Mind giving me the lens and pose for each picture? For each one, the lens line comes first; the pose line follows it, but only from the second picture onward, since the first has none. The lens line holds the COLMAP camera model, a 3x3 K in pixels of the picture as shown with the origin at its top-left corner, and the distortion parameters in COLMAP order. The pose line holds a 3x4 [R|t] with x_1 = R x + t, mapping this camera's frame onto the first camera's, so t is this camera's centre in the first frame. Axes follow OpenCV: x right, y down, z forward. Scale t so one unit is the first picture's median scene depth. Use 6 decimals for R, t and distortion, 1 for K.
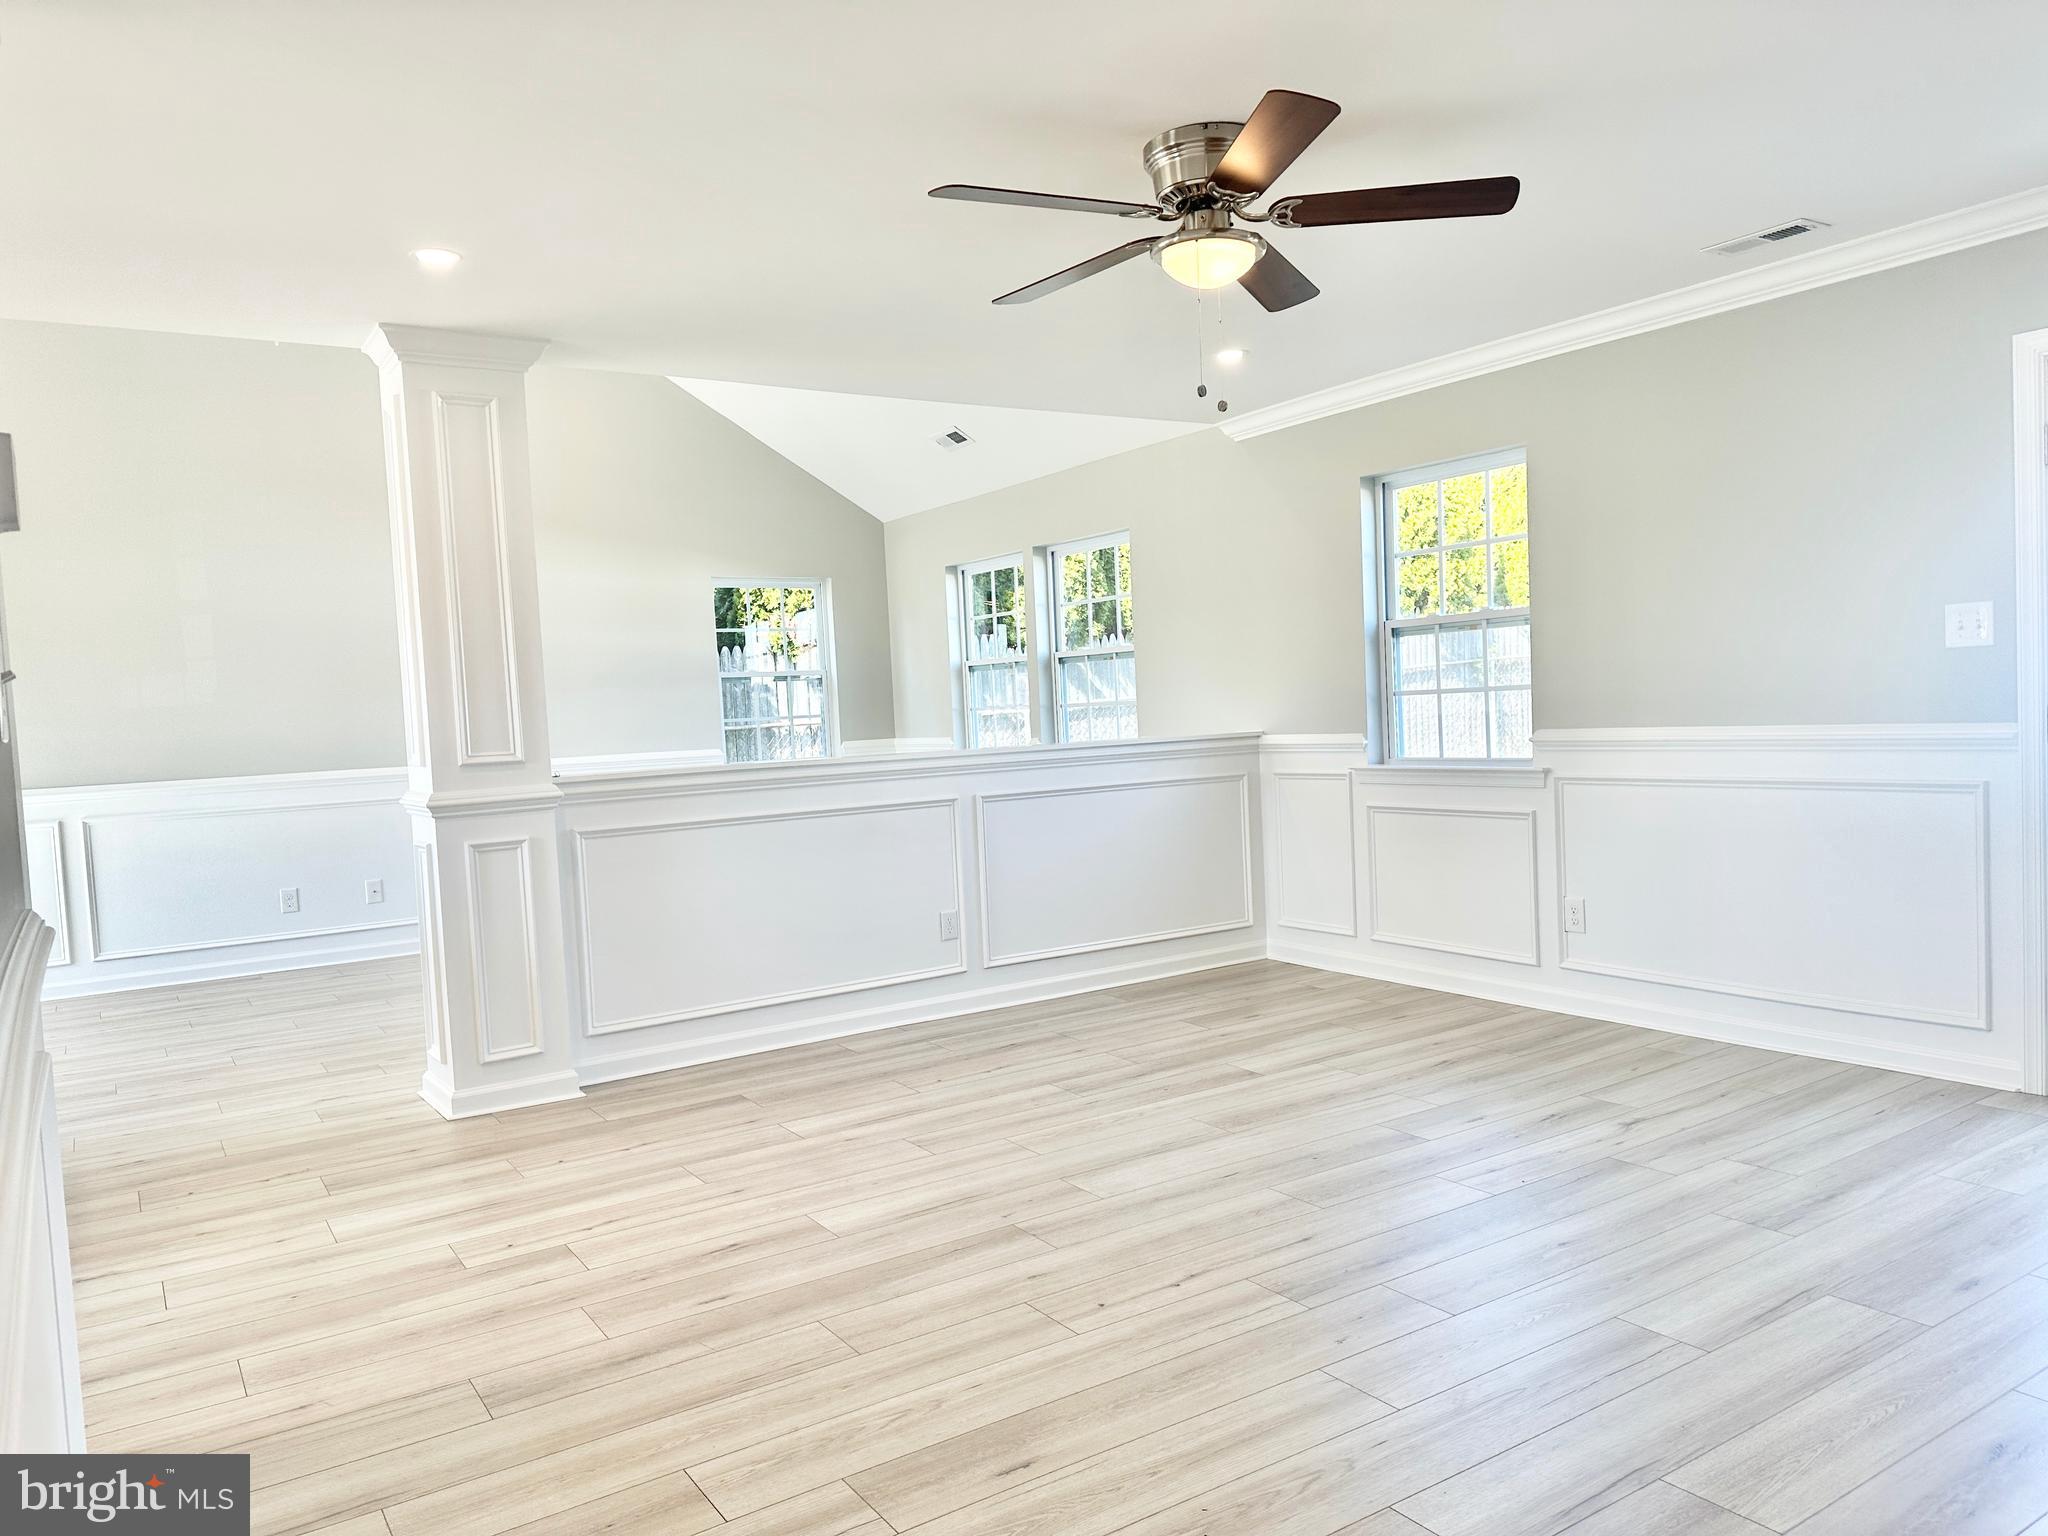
lens RADIAL K [[1441.1, 0, 1033.1], [0, 1441.1, 766.4], [0, 0, 1]] dist [0.064349, -0.079992]
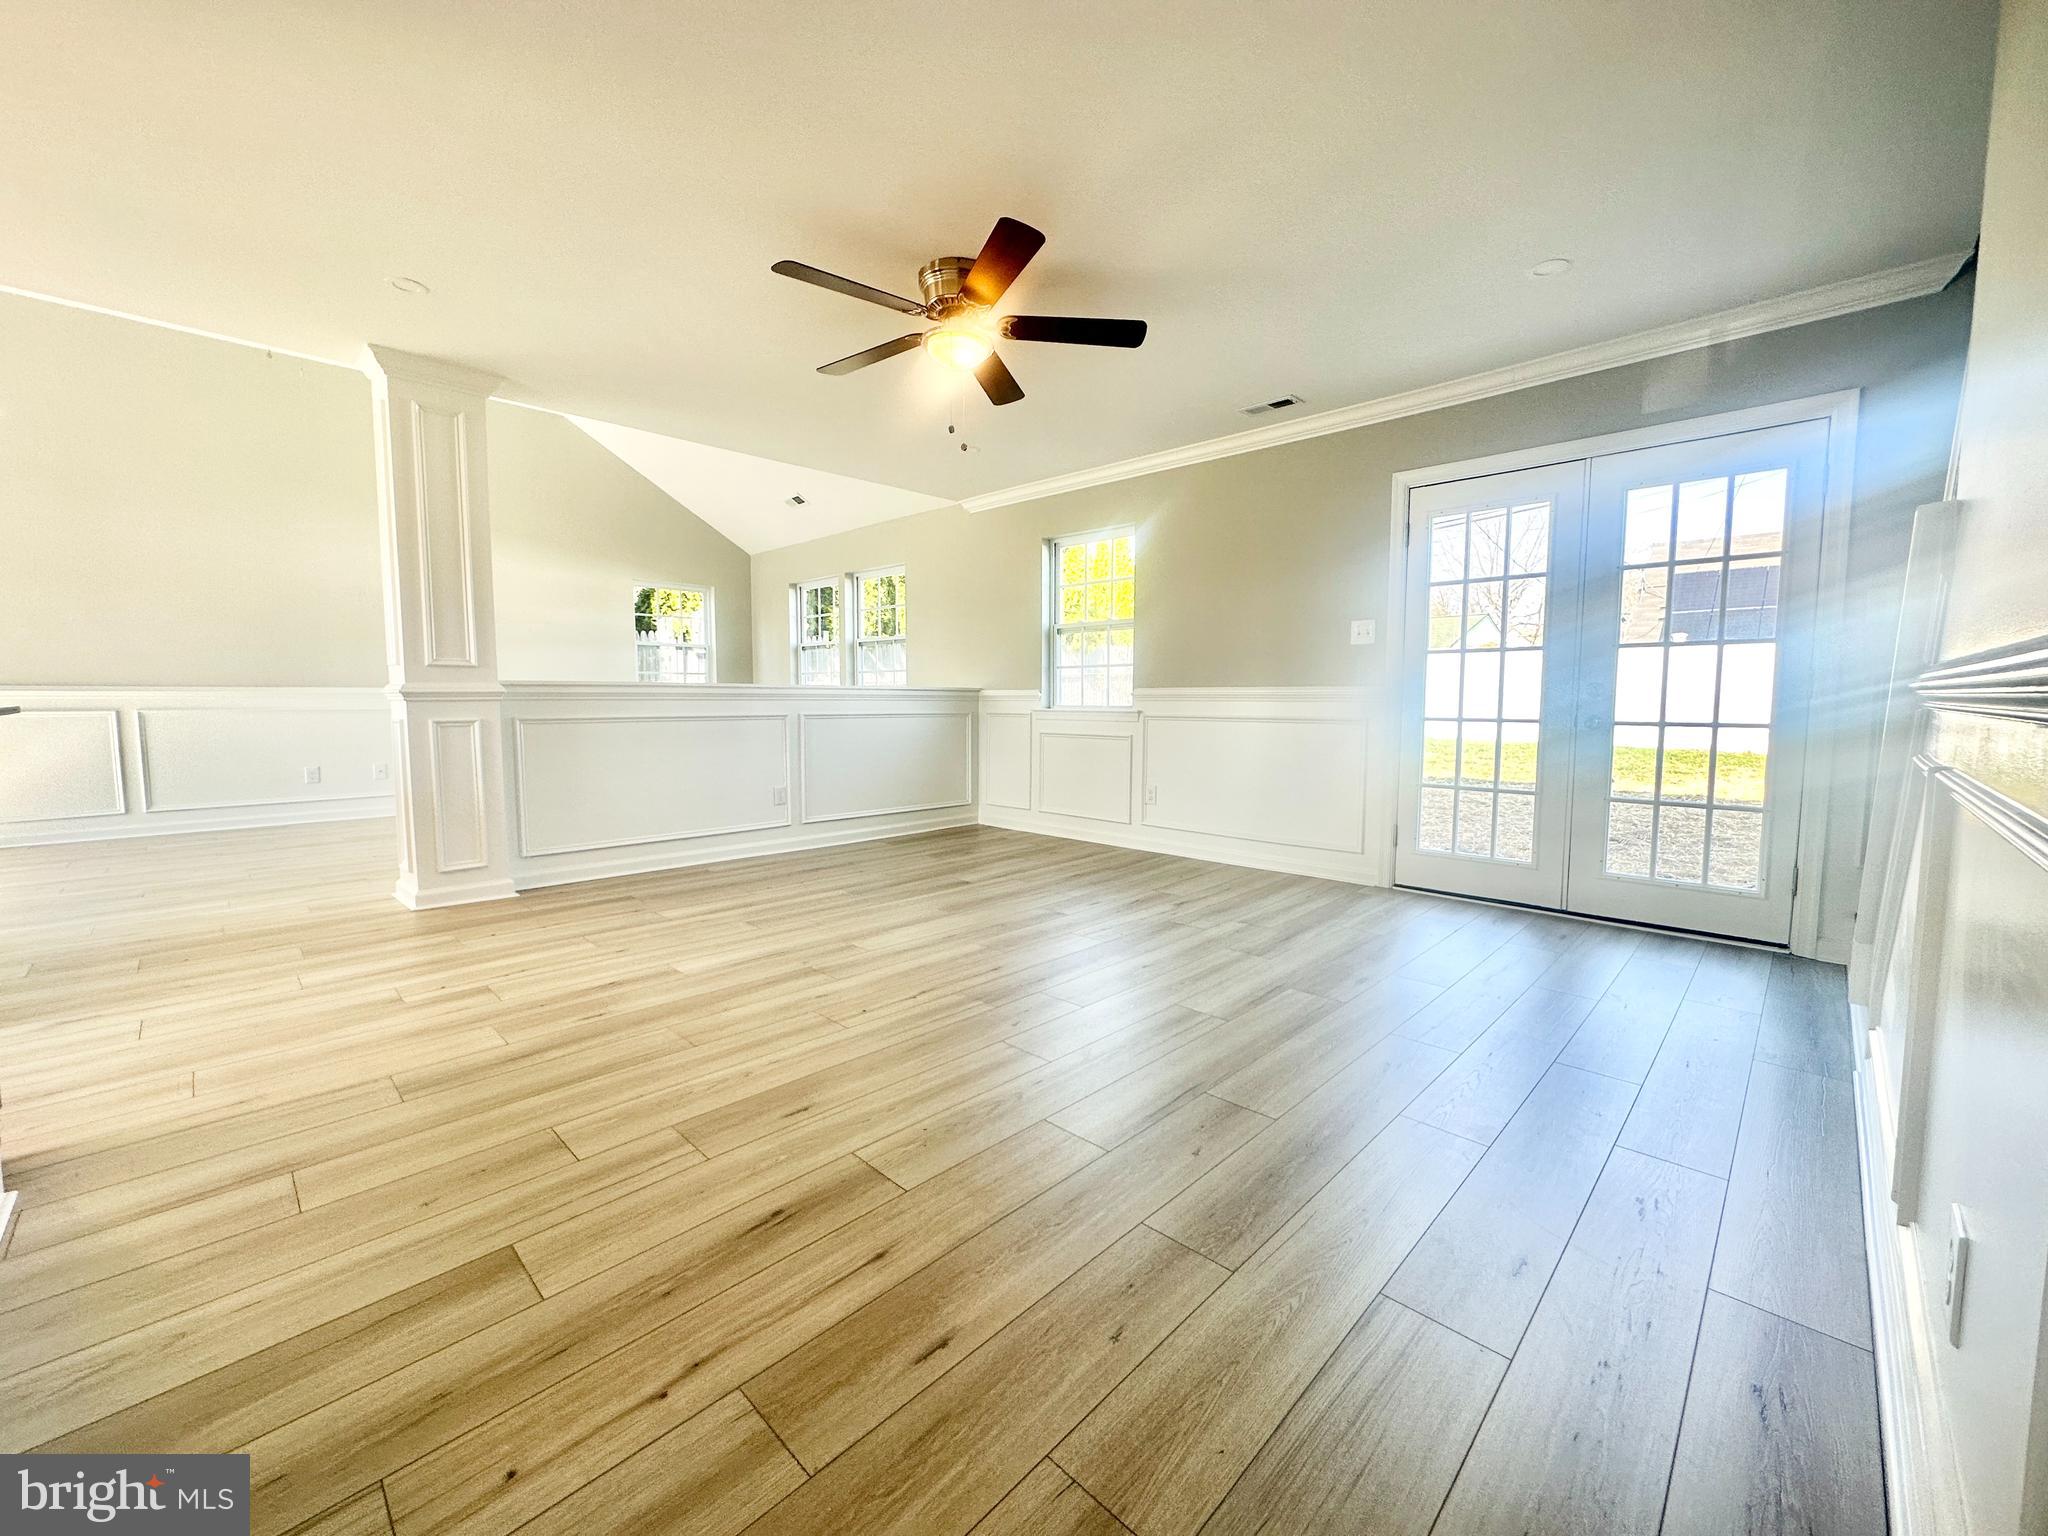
lens RADIAL K [[815.6, 0, 1026.6], [0, 815.6, 759.4], [0, 0, 1]] dist [0.000869, 0.000547]
pose [[0.975677, 0.033431, 0.216647, 0.014688], [-0.038487, 0.999075, 0.019158, 0.062043], [-0.215807, -0.027030, 0.976062, 0.094955]]
